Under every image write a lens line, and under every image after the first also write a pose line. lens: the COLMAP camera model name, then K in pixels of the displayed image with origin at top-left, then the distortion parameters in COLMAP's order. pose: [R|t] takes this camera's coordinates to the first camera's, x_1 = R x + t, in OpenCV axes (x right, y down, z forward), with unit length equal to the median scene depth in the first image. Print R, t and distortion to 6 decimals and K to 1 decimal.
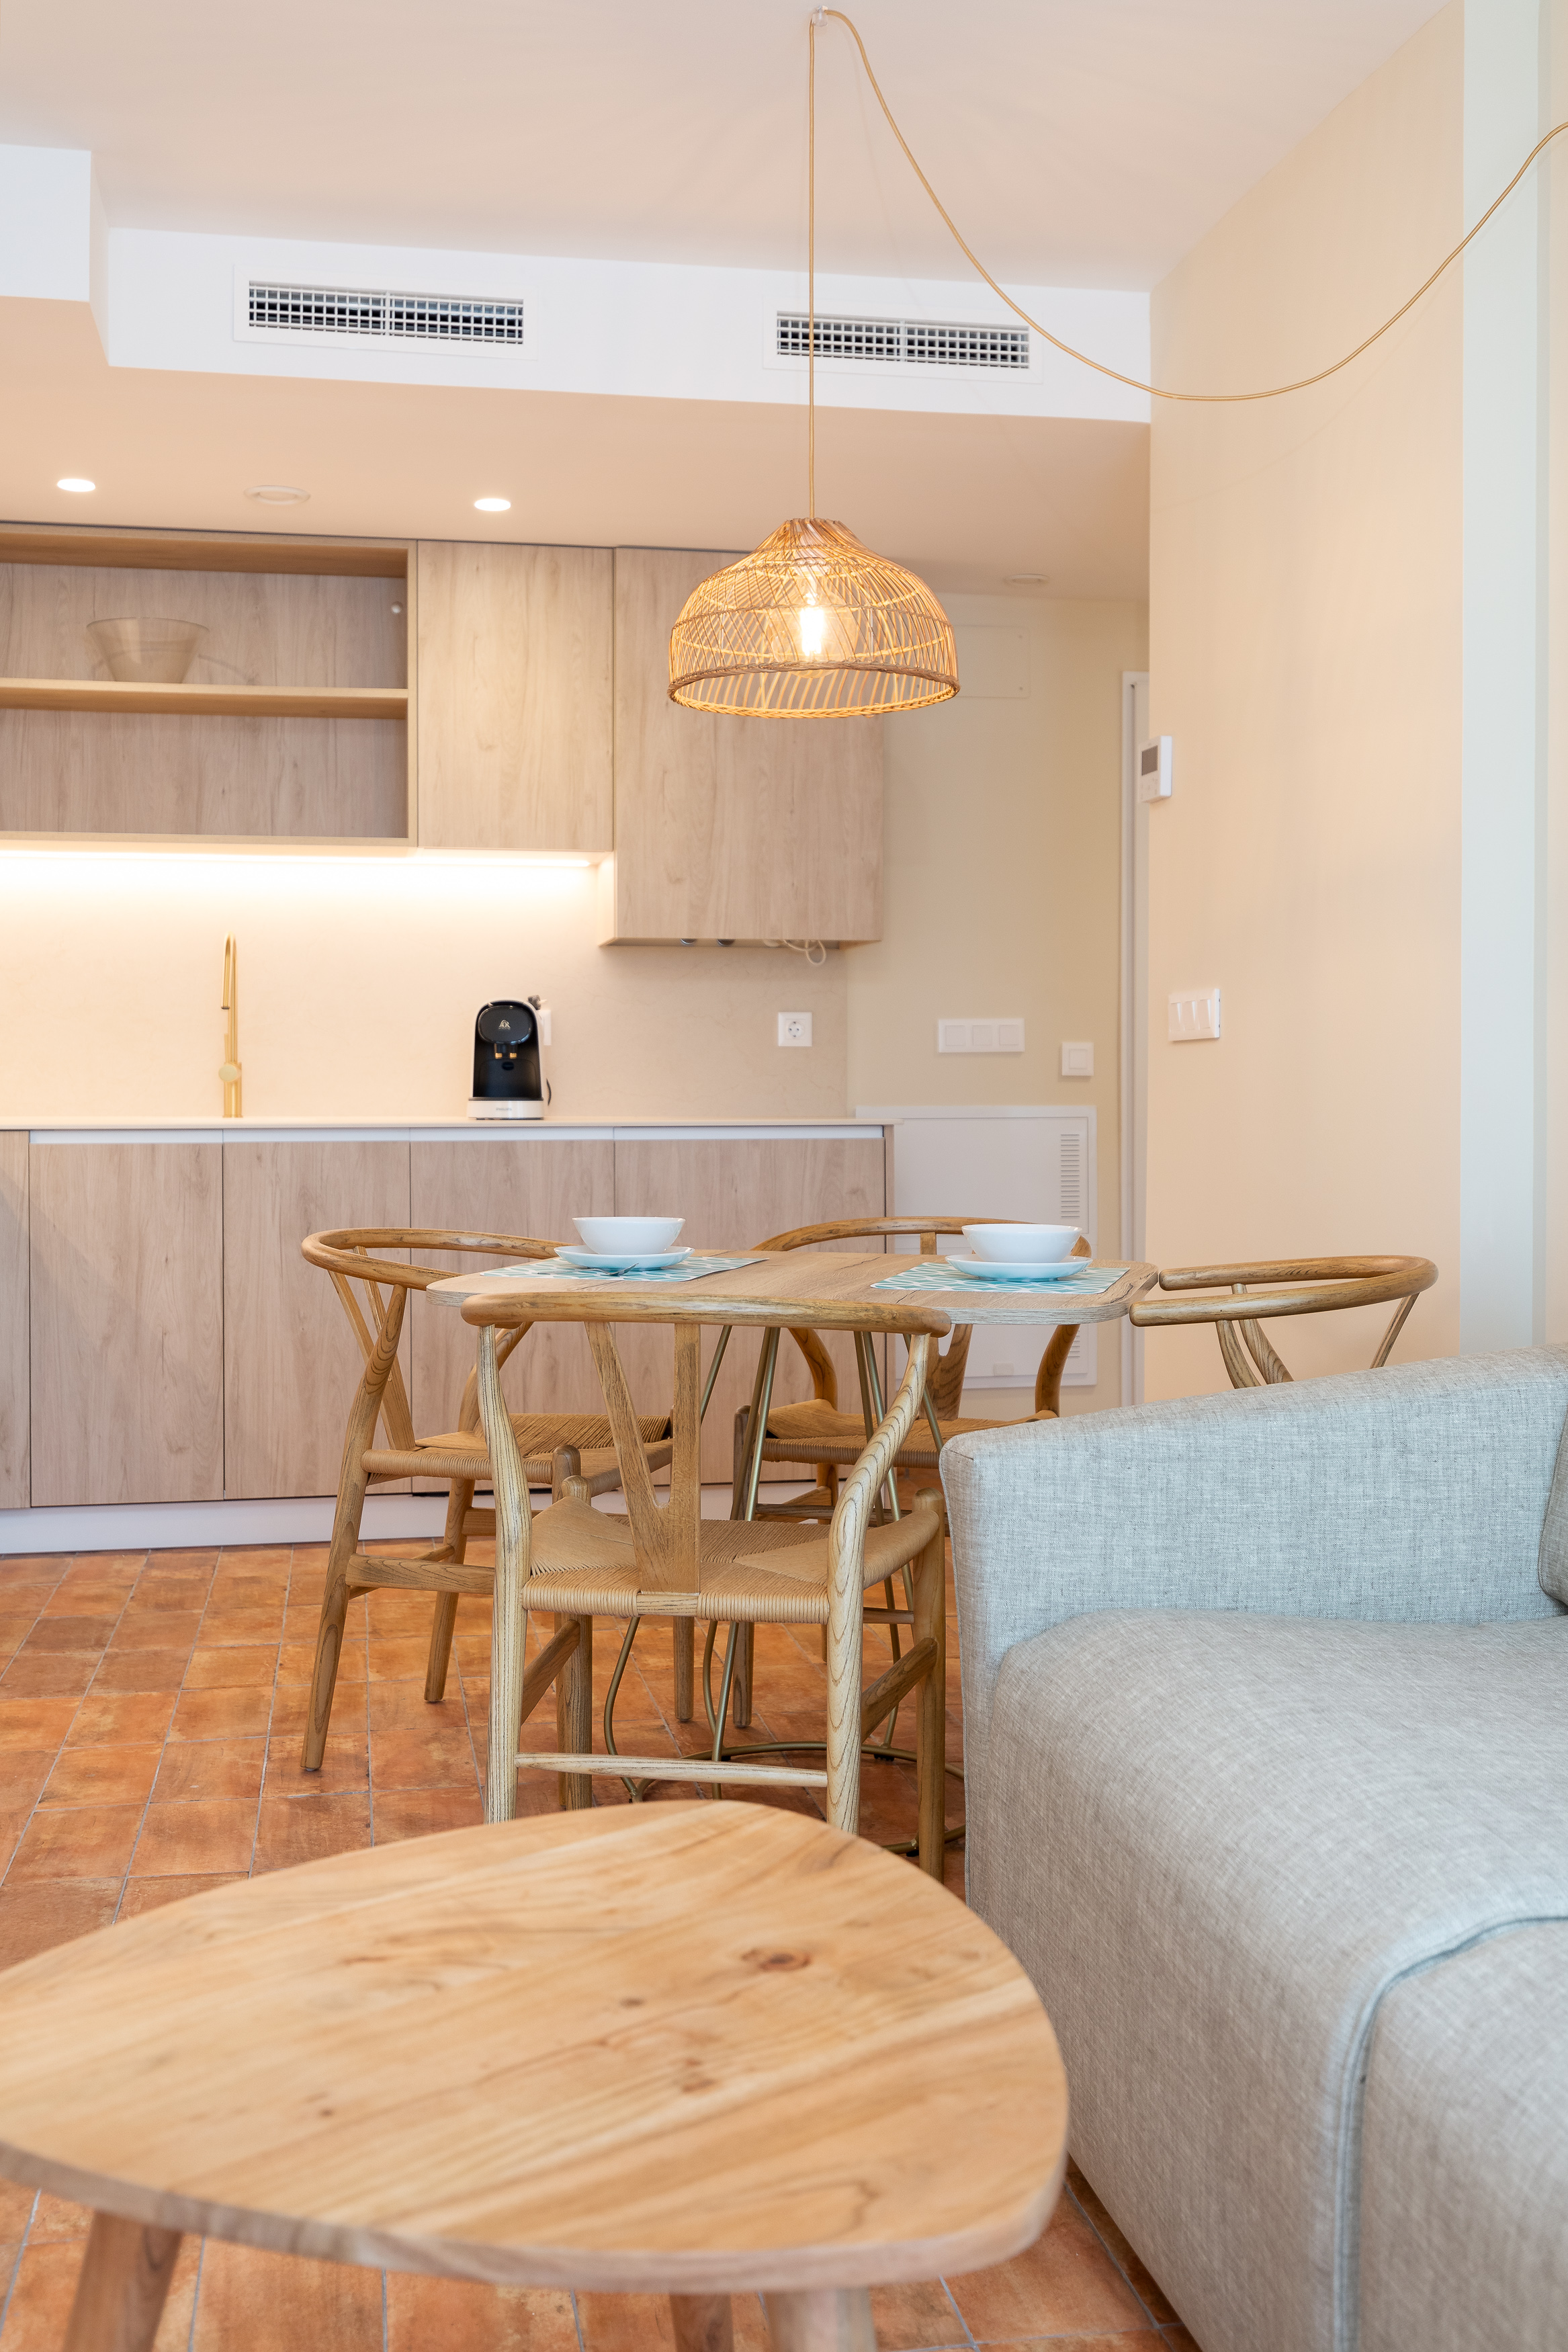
lens RADIAL K [[2279.1, 0, 755.7], [0, 2279.1, 1115.5], [0, 0, 1]] dist [0.015656, -0.004353]
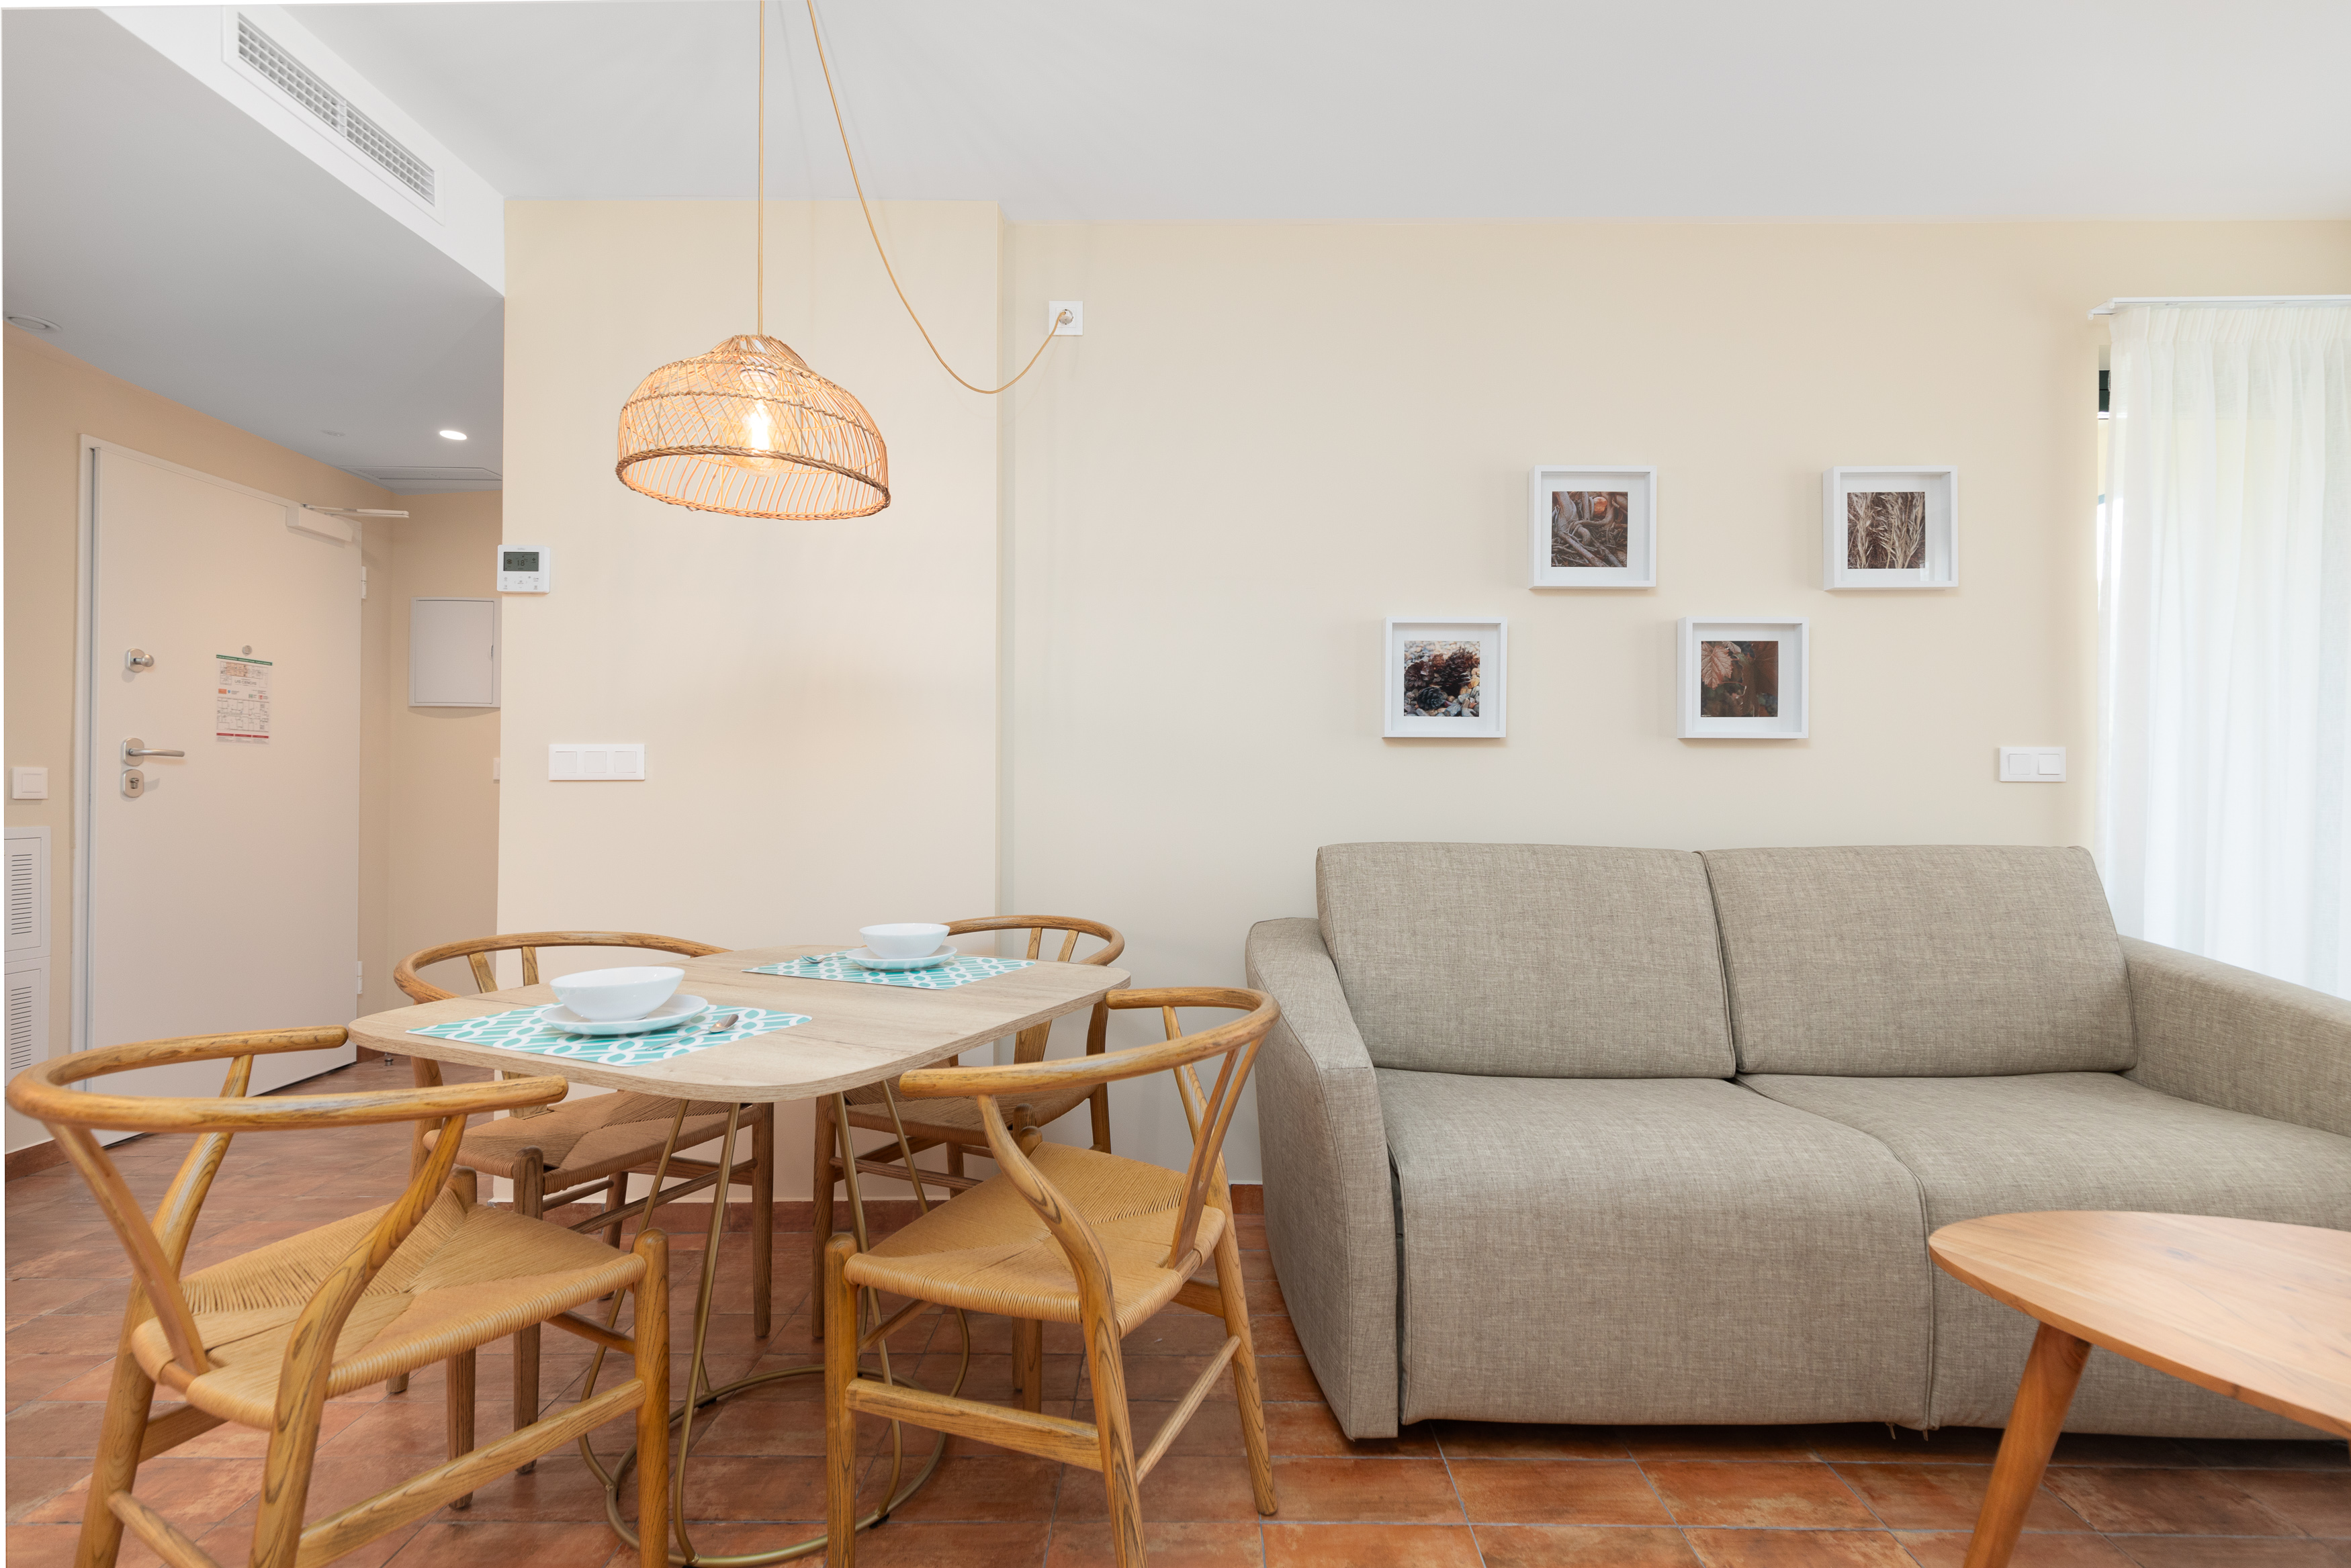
lens RADIAL K [[1061.7, 0, 1193.5], [0, 1061.7, 775.0], [0, 0, 1]] dist [0.007332, 0.000149]
pose [[0.178712, 0.011464, 0.983835, -0.306527], [0.008322, 0.999879, -0.013163, -0.020876], [-0.983866, 0.010540, 0.178595, 0.456868]]
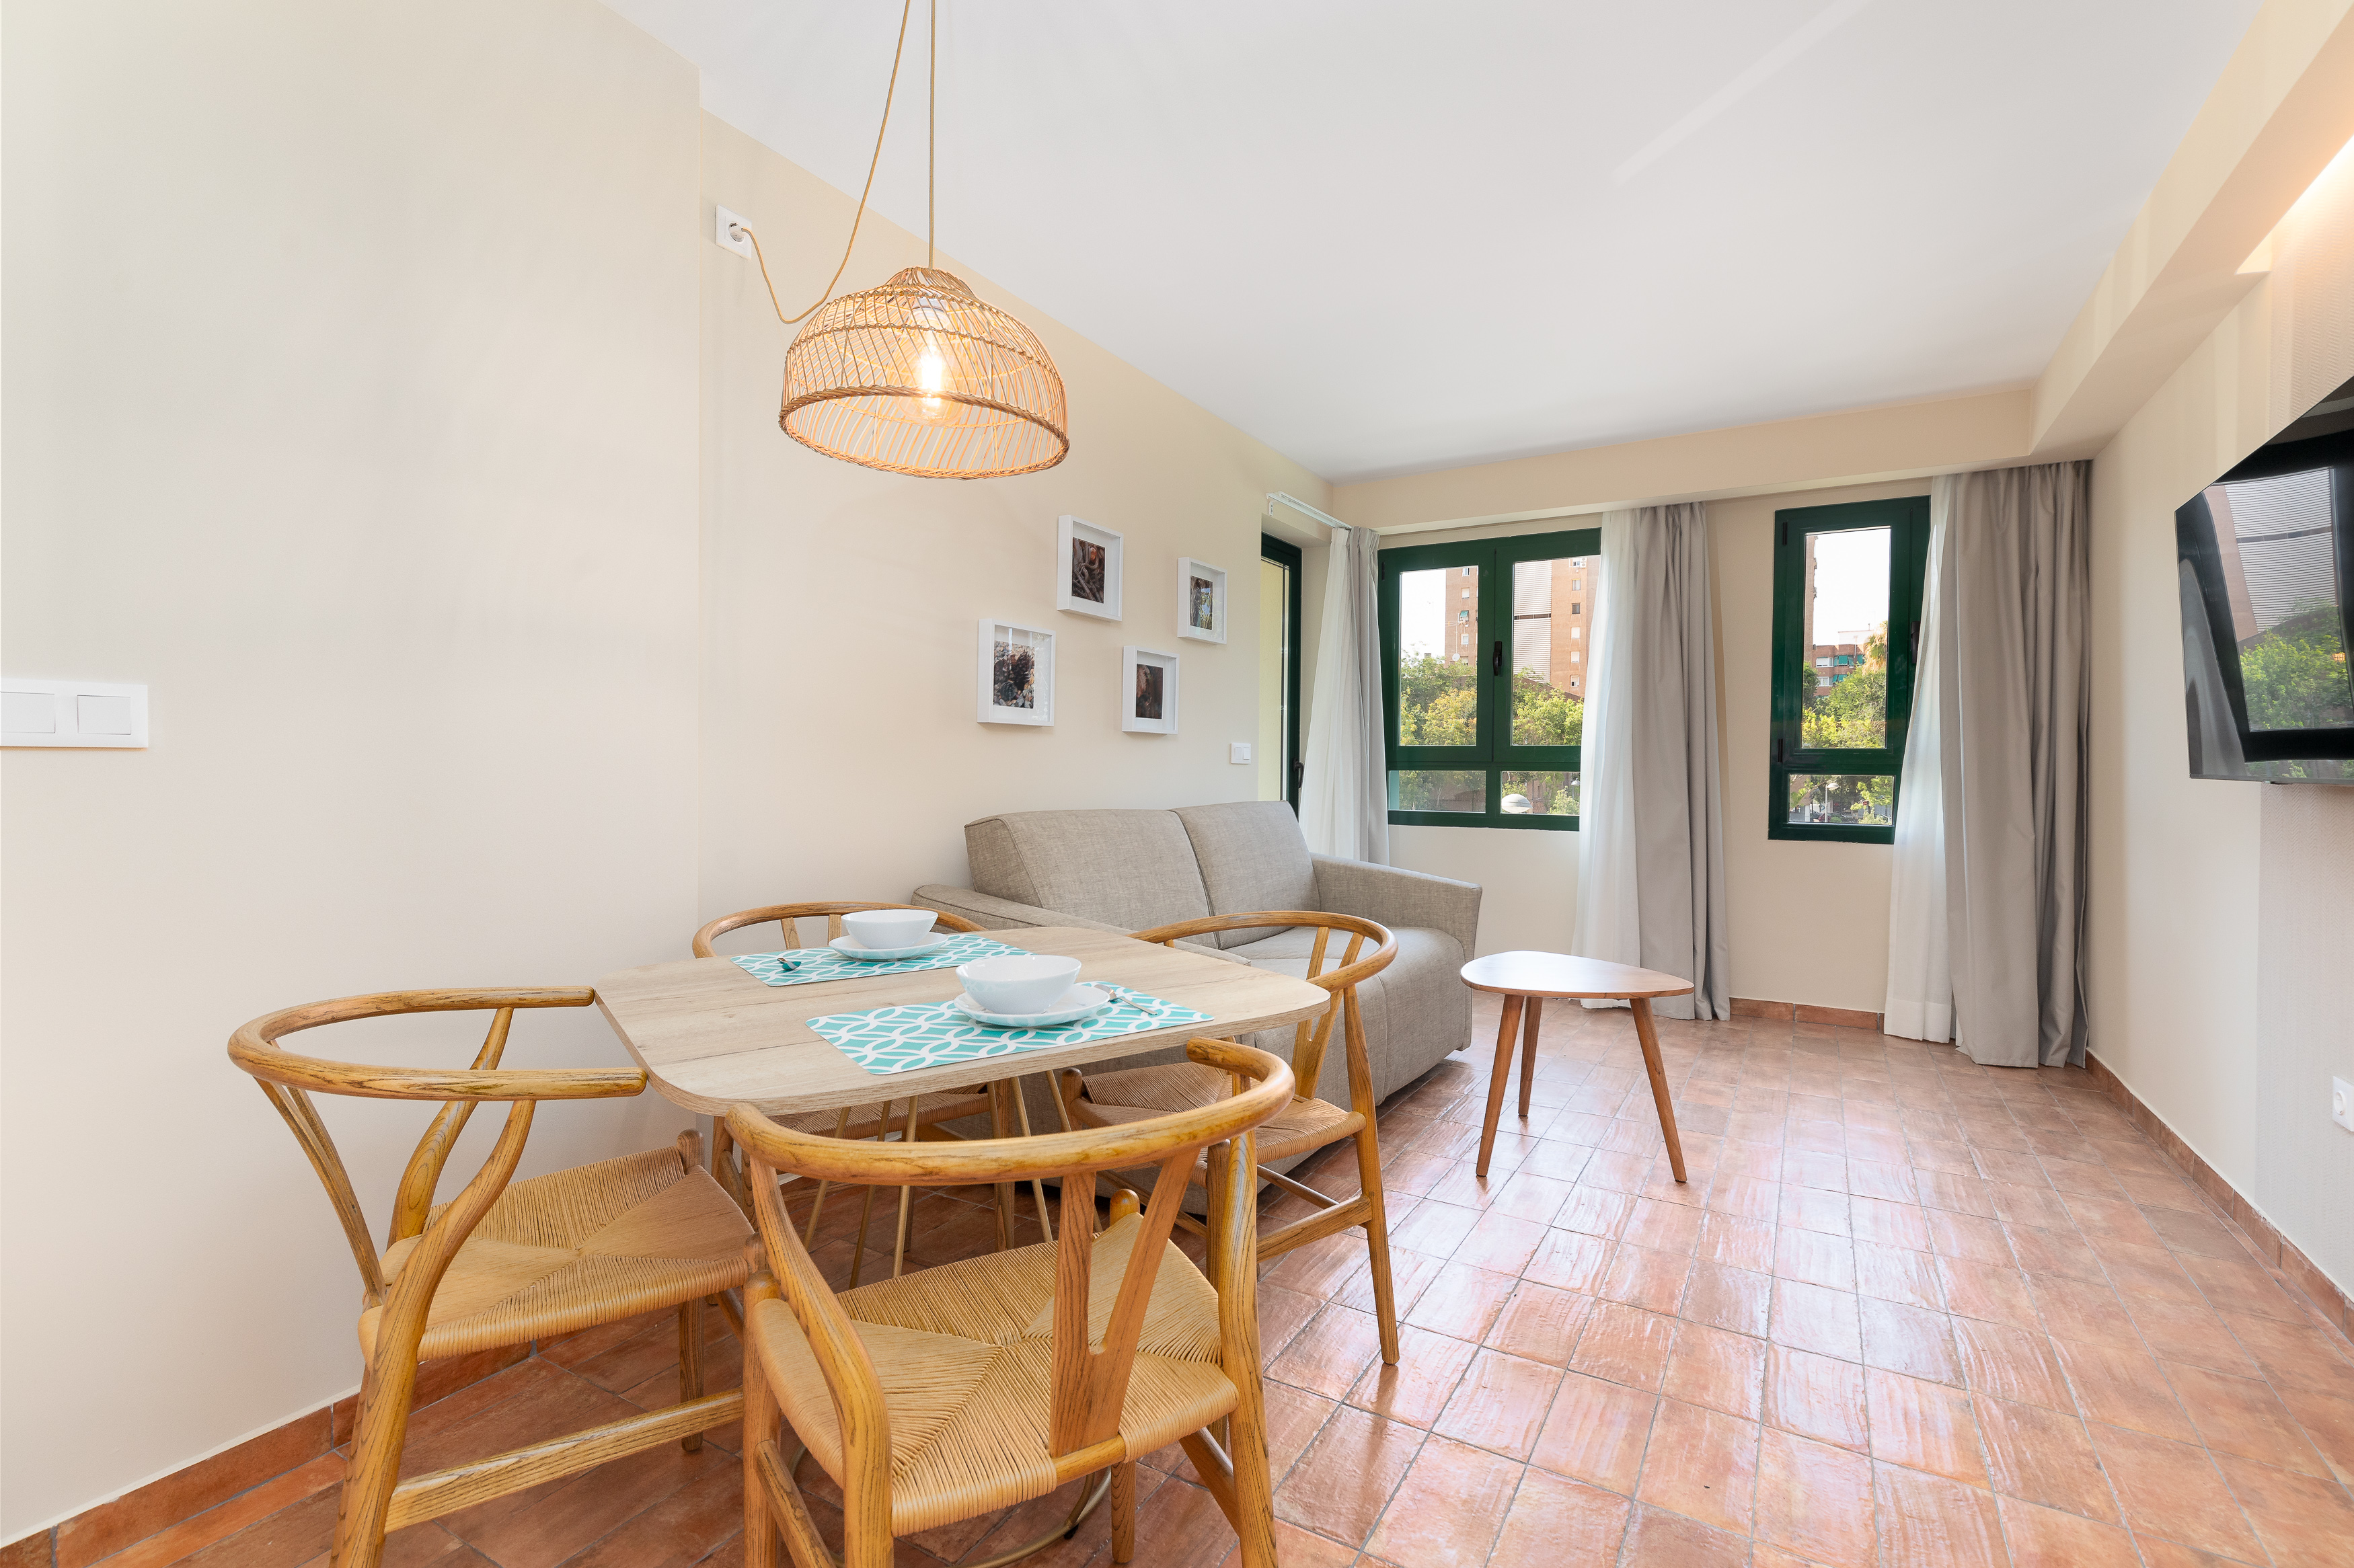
lens RADIAL K [[1058.1, 0, 1199.9], [0, 1058.1, 790.3], [0, 0, 1]] dist [-0.000896, 0.000397]
pose [[-0.764412, -0.016711, 0.644512, -0.256634], [0.000685, 0.999642, 0.026731, -0.023049], [-0.644728, 0.020875, -0.764127, 0.860213]]
